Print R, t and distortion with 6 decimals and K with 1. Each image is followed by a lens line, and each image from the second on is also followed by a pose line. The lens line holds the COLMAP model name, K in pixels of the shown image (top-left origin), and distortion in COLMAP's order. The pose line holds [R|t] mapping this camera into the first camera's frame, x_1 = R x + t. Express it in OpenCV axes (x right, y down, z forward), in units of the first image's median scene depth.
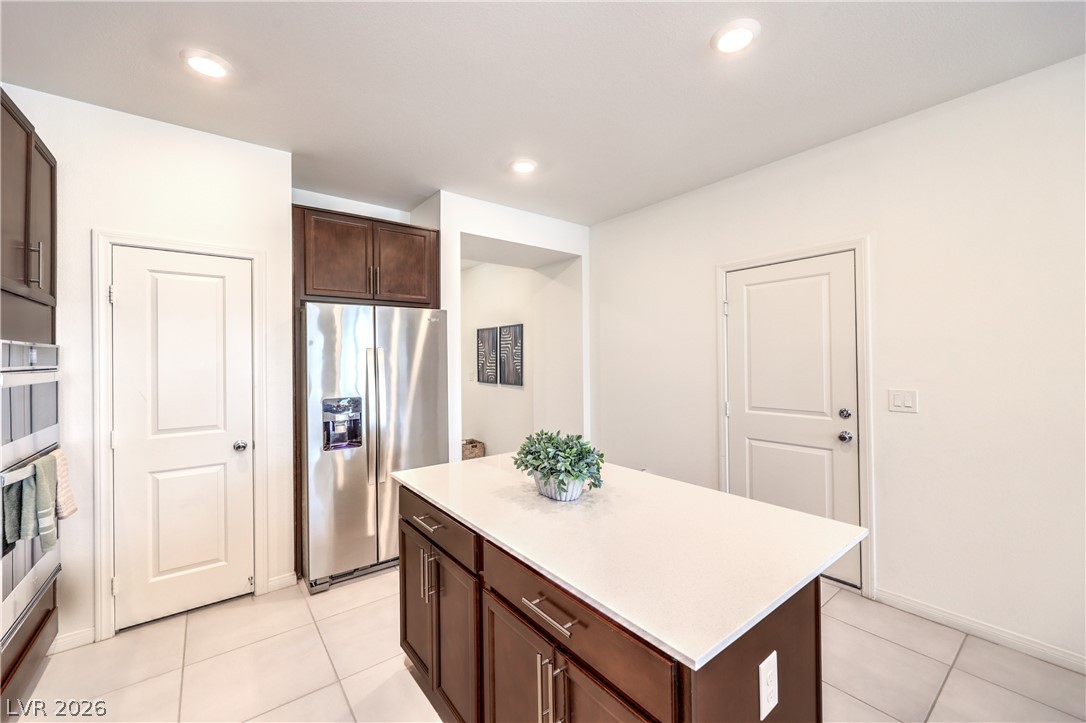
lens RADIAL K [[435.1, 0, 547.8], [0, 435.1, 359.8], [0, 0, 1]] dist [-0.001420, 0.000451]
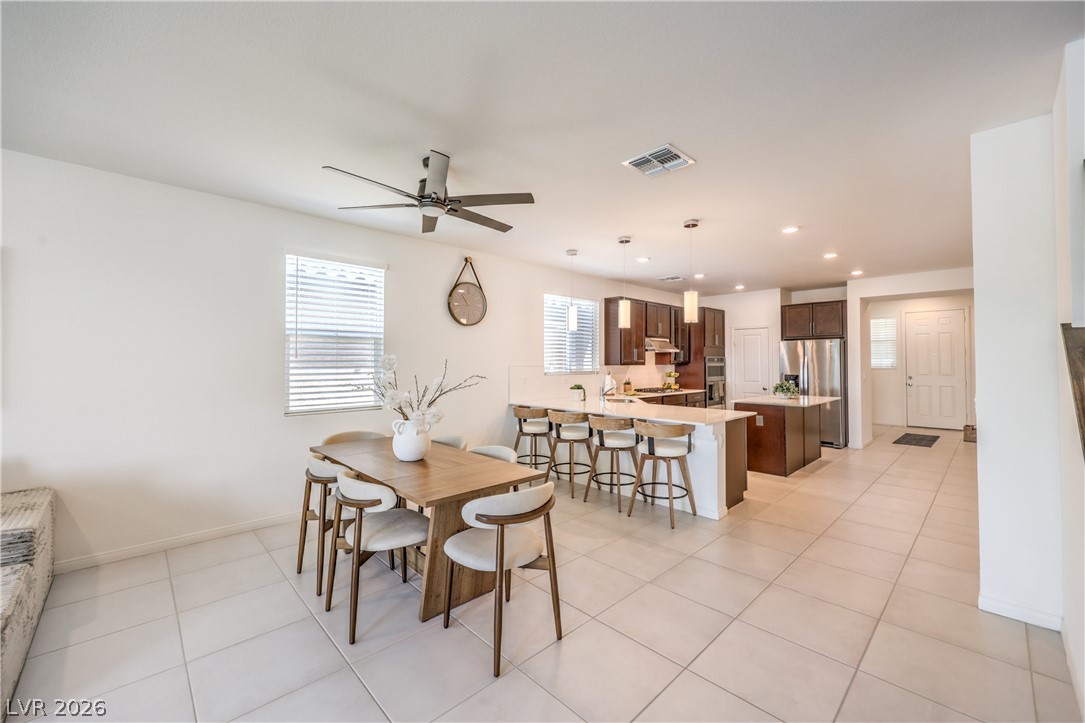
lens RADIAL K [[434.7, 0, 540.7], [0, 434.7, 354.7], [0, 0, 1]] dist [-0.001420, 0.000451]
pose [[0.118276, -0.009386, -0.992936, 2.078205], [-0.003111, 0.999947, -0.009823, -0.007168], [0.992976, 0.004251, 0.118241, -0.903682]]
